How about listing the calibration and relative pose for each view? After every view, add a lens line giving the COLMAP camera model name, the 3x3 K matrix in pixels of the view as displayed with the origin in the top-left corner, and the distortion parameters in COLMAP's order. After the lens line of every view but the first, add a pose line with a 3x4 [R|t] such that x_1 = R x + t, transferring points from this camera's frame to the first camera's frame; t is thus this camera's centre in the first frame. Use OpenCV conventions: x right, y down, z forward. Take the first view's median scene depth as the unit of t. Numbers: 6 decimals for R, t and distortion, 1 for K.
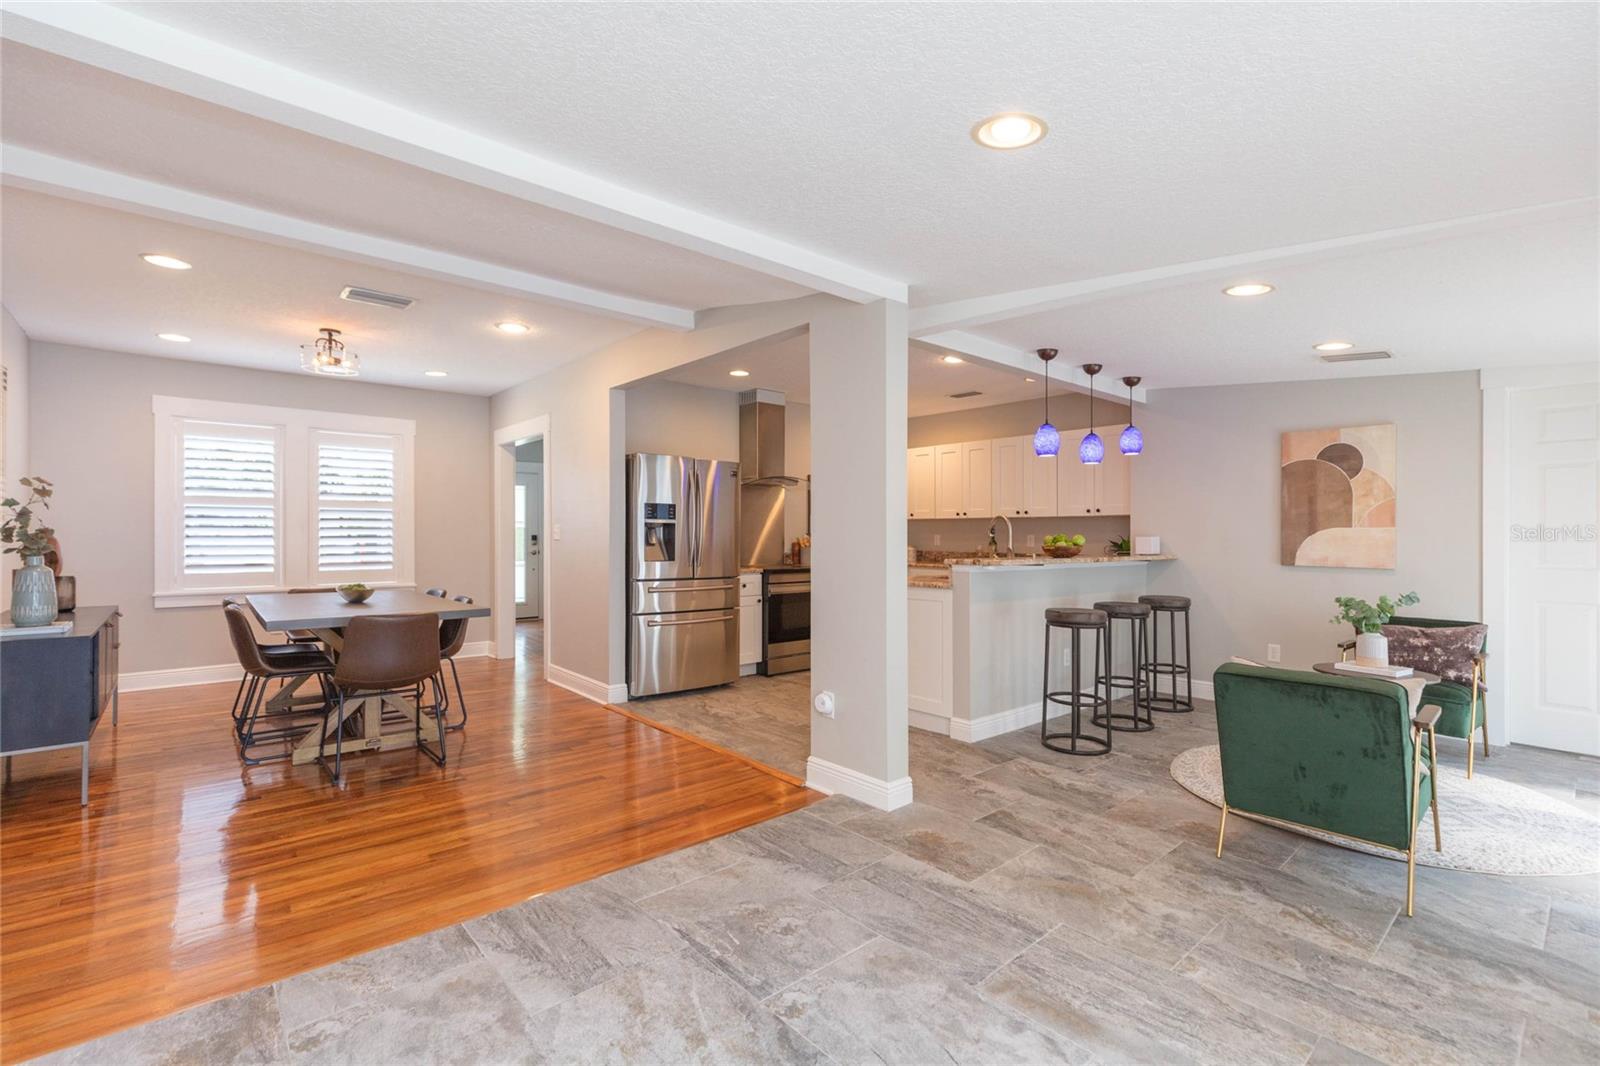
lens RADIAL K [[701.9, 0, 800.0], [0, 701.9, 533.0], [0, 0, 1]] dist [0.001586, 0.000025]
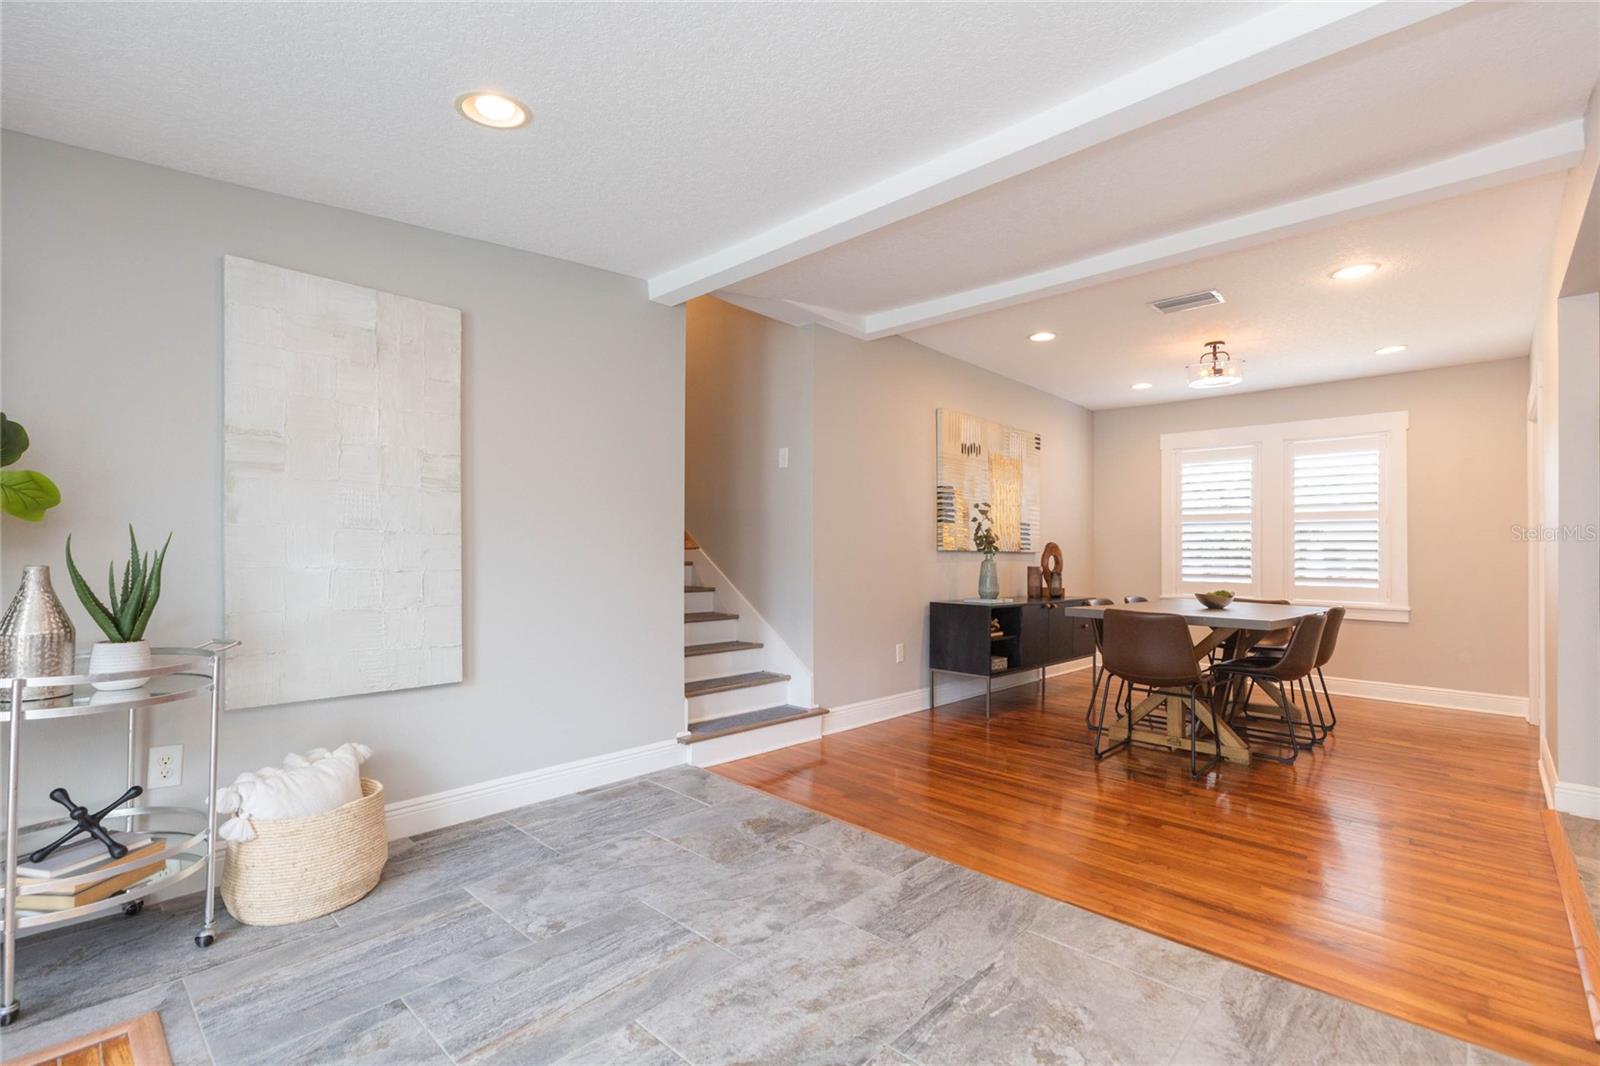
lens RADIAL K [[710.4, 0, 813.9], [0, 710.4, 544.2], [0, 0, 1]] dist [0.007810, 0.000331]
pose [[0.117470, -0.019332, -0.992888, 0.290665], [-0.011229, 0.999721, -0.020794, 0.033514], [0.993013, 0.013592, 0.117220, 0.297872]]
